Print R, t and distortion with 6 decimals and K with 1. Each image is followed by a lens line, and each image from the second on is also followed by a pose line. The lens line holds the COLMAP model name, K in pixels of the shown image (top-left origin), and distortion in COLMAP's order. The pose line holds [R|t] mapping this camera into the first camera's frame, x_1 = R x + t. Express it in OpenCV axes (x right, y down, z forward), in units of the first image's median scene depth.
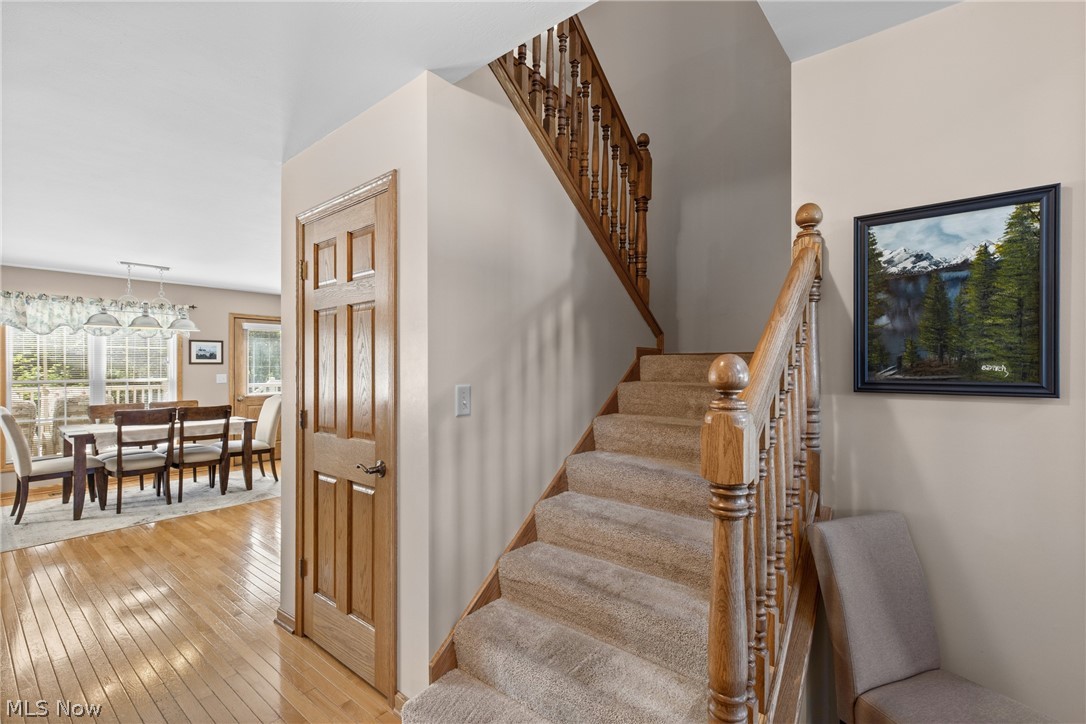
lens RADIAL K [[487.7, 0, 539.1], [0, 487.7, 367.1], [0, 0, 1]] dist [0.001429, -0.000114]
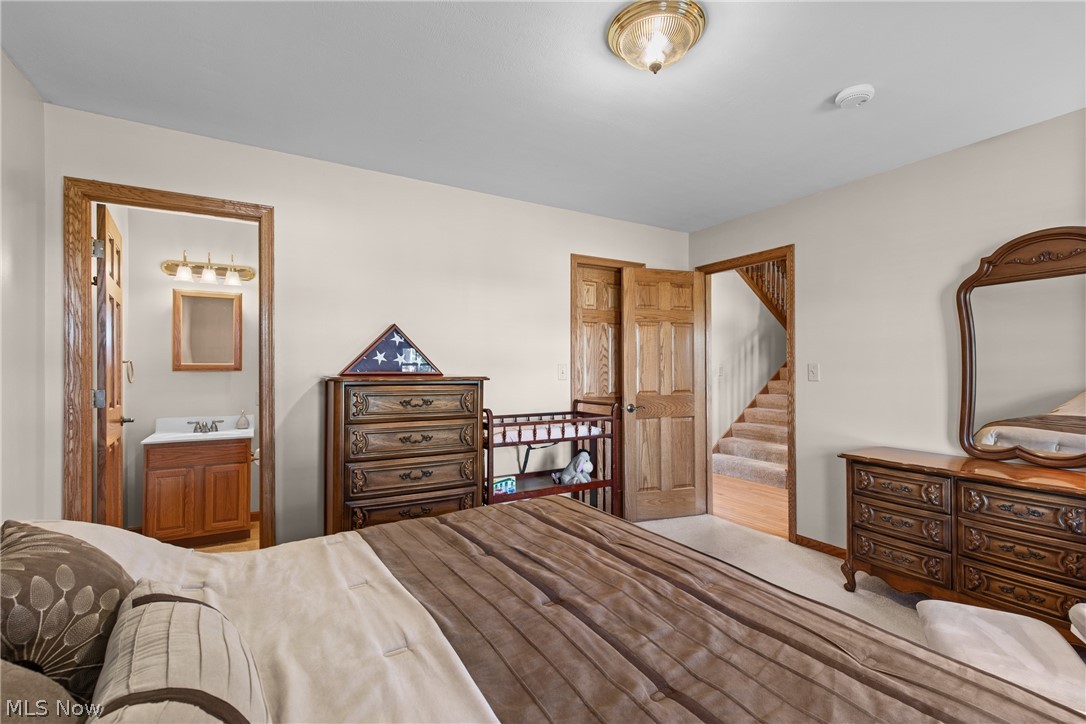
lens RADIAL K [[487.7, 0, 538.5], [0, 487.7, 364.4], [0, 0, 1]] dist [0.001429, -0.000114]
pose [[0.933307, -0.004859, -0.359047, -0.090935], [0.003941, 0.999987, -0.003290, 0.023403], [0.359058, 0.001656, 0.933314, -1.809979]]
